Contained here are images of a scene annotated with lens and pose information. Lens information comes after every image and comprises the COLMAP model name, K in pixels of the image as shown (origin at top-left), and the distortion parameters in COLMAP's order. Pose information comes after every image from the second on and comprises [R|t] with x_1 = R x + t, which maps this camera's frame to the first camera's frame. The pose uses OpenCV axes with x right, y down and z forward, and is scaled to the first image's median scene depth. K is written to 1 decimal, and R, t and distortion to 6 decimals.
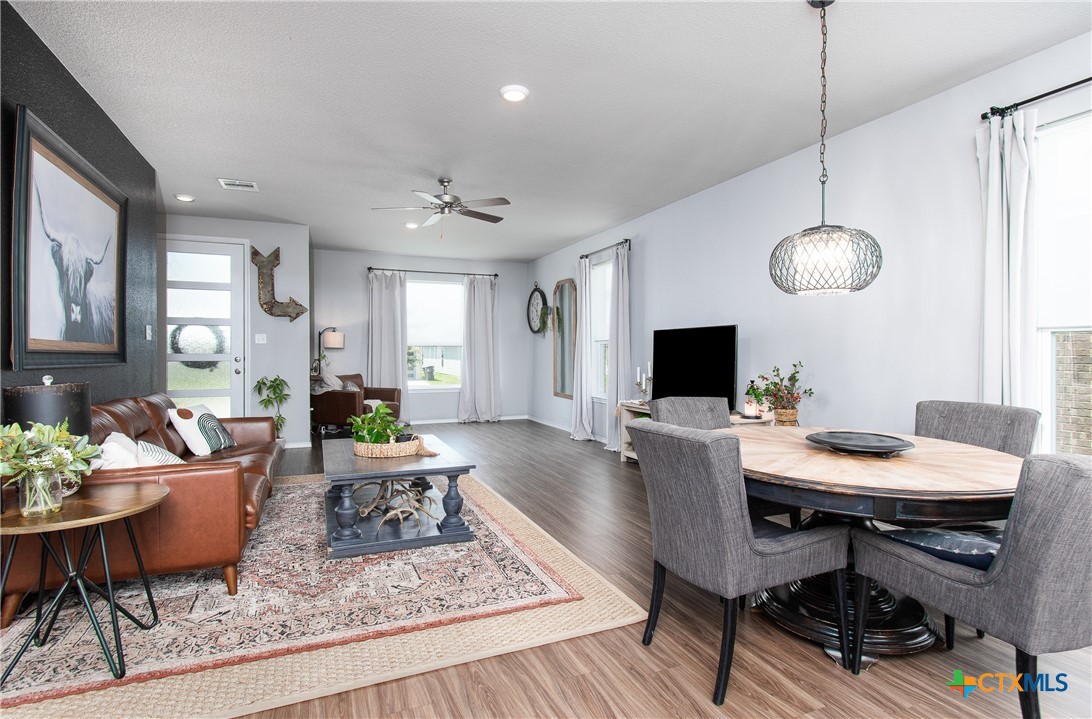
lens RADIAL K [[560.2, 0, 546.0], [0, 560.2, 359.5], [0, 0, 1]] dist [0.032570, 0.000156]
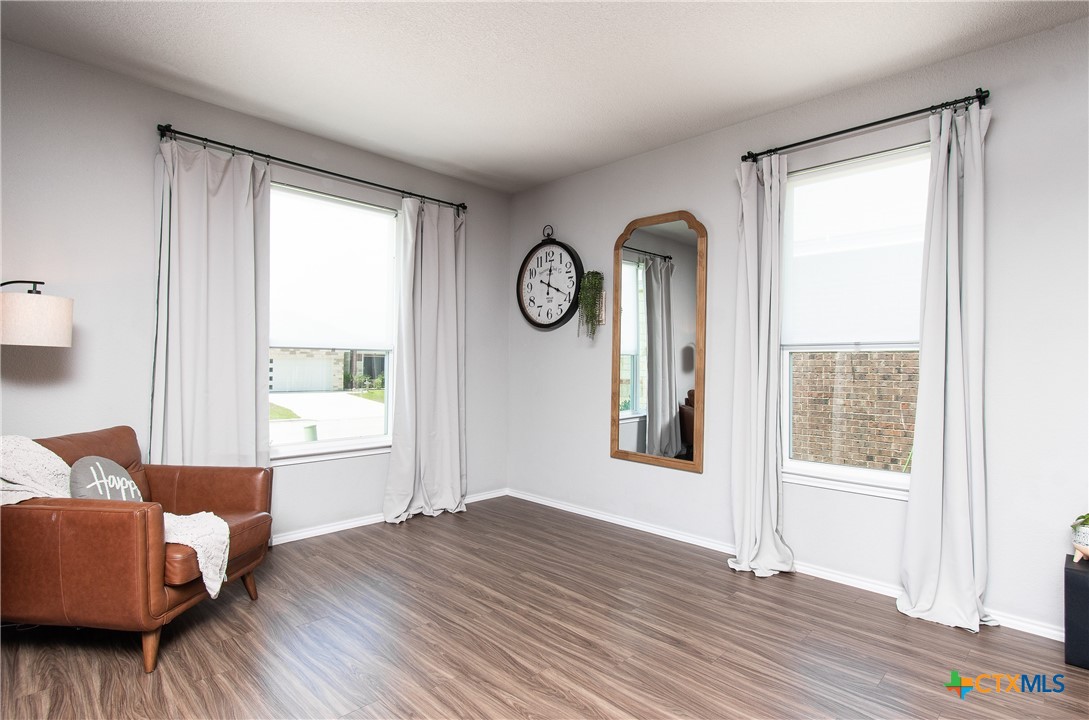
lens RADIAL K [[558.6, 0, 544.5], [0, 558.6, 360.0], [0, 0, 1]] dist [0.032570, 0.000156]
pose [[0.913216, 0.010853, 0.407330, -0.234554], [-0.006604, 0.999908, -0.011836, -0.013338], [-0.407422, 0.008119, 0.913204, 0.566469]]
